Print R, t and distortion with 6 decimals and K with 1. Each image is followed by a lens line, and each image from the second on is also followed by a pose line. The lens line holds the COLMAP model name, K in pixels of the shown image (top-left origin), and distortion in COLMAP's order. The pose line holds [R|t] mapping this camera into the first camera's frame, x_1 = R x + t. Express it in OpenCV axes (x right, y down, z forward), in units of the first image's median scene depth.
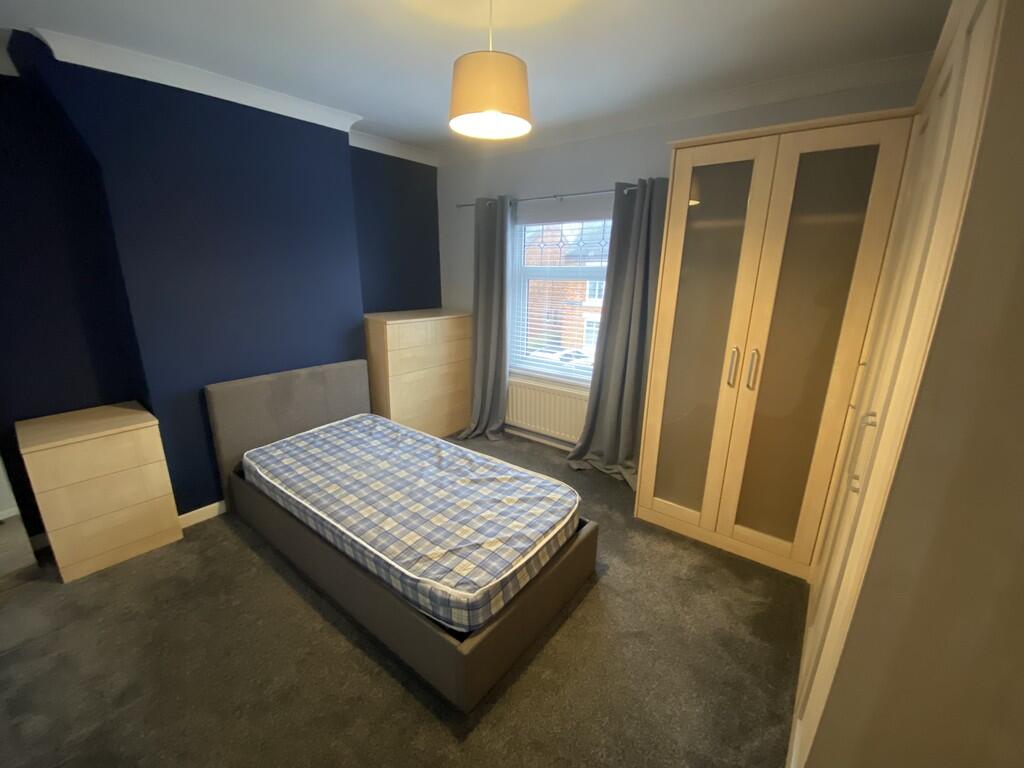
lens RADIAL K [[420.0, 0, 512.5], [0, 420.0, 384.8], [0, 0, 1]] dist [-0.003192, -0.001404]
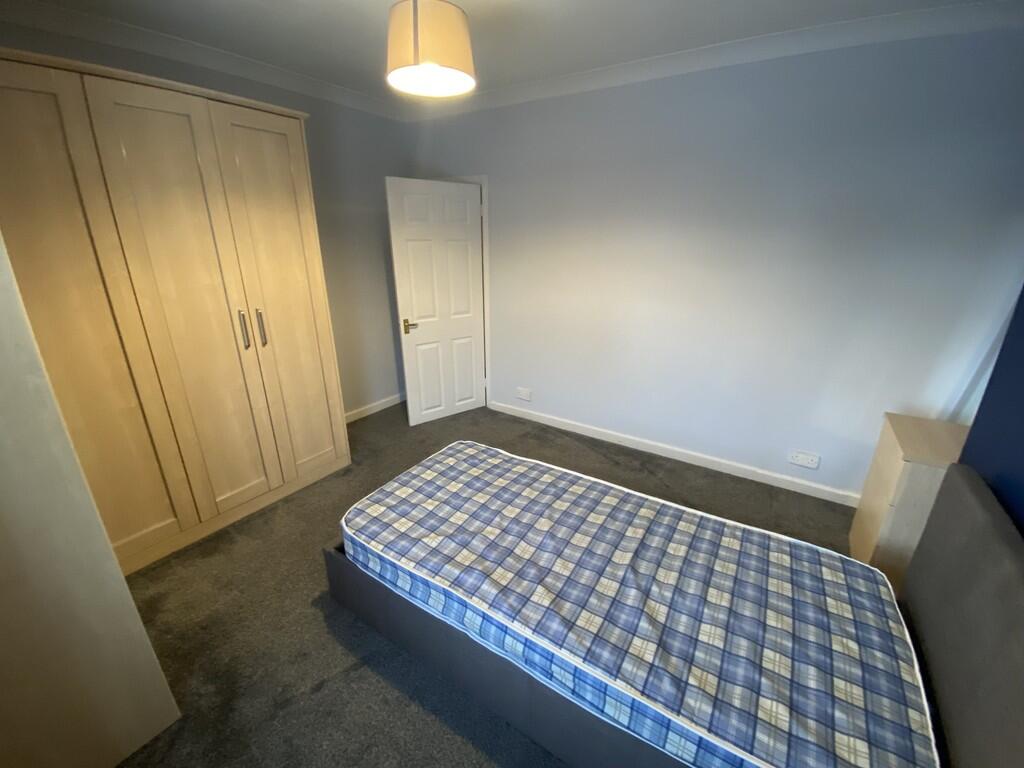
lens RADIAL K [[420.0, 0, 513.9], [0, 420.0, 381.5], [0, 0, 1]] dist [-0.003192, -0.001404]
pose [[-0.995984, 0.000631, -0.089528, -0.075598], [-0.049929, 0.826121, 0.561276, -0.328461], [0.074315, 0.563492, -0.822772, 1.196567]]
